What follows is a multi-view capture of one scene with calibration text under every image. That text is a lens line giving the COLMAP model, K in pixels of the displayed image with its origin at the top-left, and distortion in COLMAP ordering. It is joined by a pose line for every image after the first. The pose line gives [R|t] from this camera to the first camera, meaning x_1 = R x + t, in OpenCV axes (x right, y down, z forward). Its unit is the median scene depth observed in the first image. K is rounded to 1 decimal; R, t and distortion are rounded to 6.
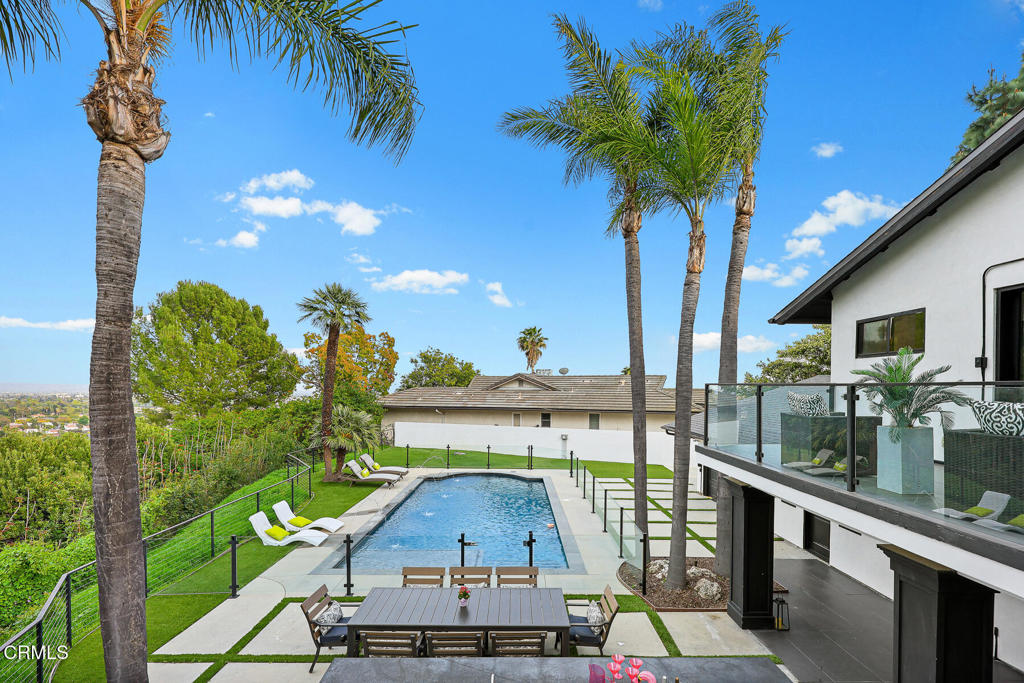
lens RADIAL K [[444.2, 0, 514.6], [0, 444.2, 394.9], [0, 0, 1]] dist [0.010132, -0.000237]
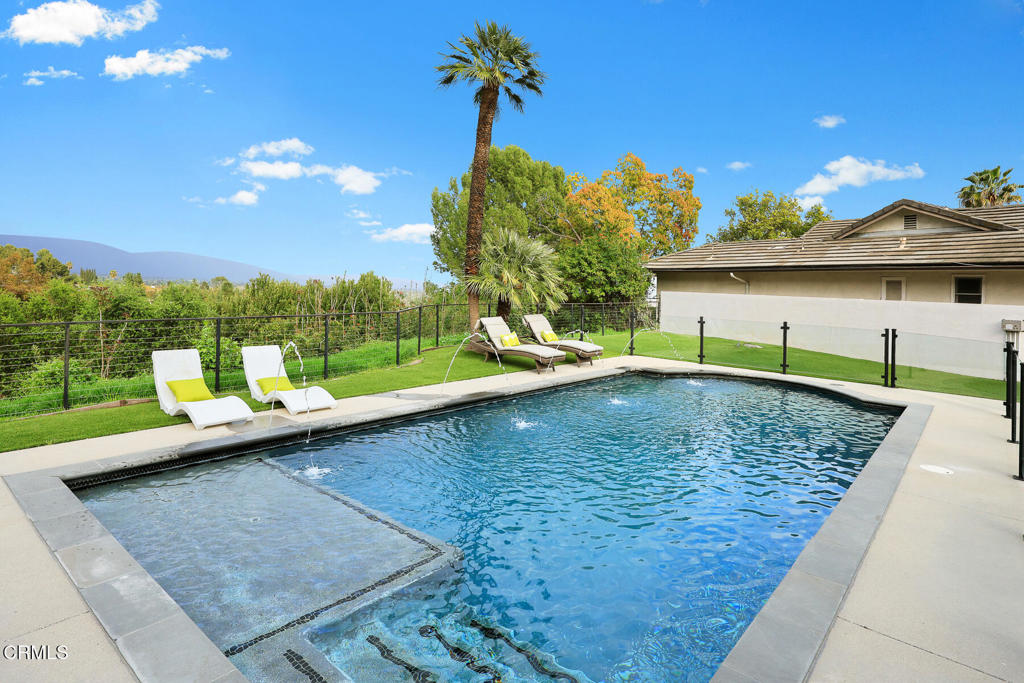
lens RADIAL K [[562.7, 0, 505.1], [0, 562.7, 277.0], [0, 0, 1]] dist [-0.006113, 0.000718]
pose [[0.773529, 0.023215, -0.633335, 0.093845], [-0.039490, 0.999153, -0.011608, 0.090372], [0.632529, 0.033989, 0.773791, 0.387973]]
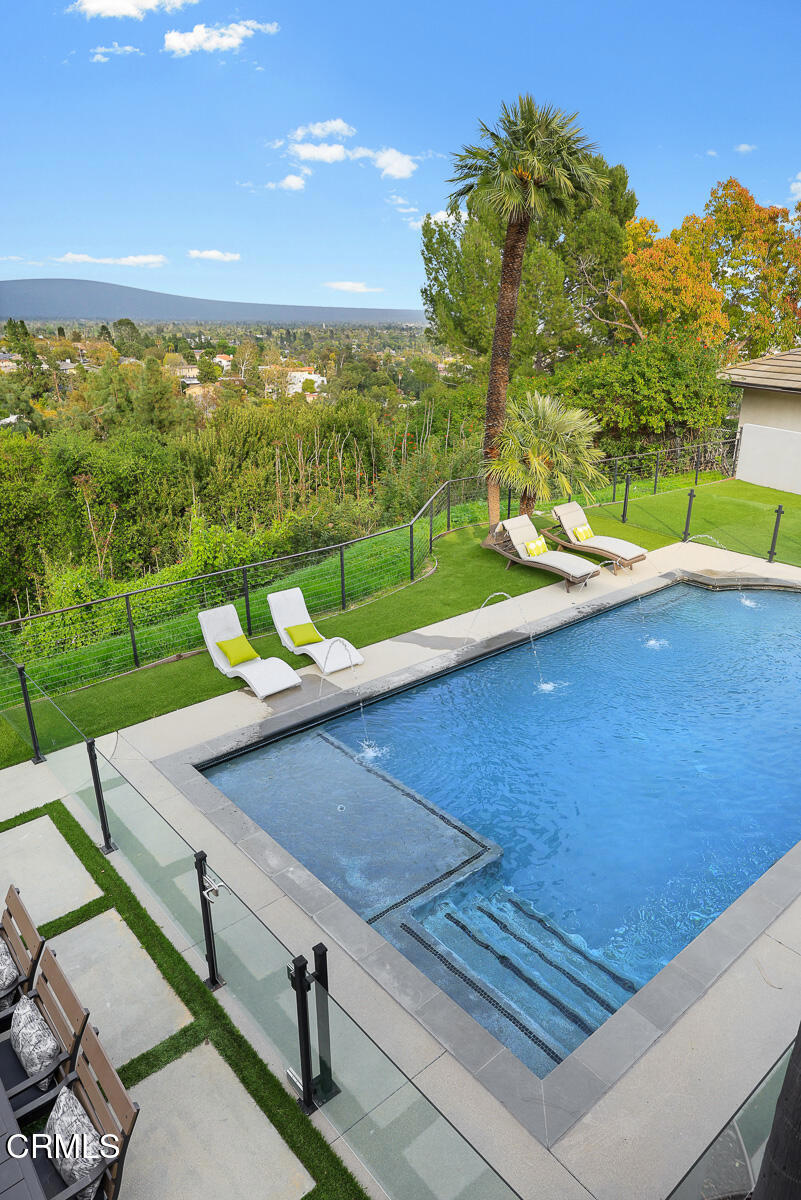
lens RADIAL K [[759.6, 0, 398.6], [0, 759.6, 632.1], [0, 0, 1]] dist [0.004683, 0.003424]
pose [[0.667805, 0.281796, -0.688932, 0.145412], [-0.011554, 0.929379, 0.368947, -0.039368], [0.744247, -0.238425, 0.623899, 0.299471]]
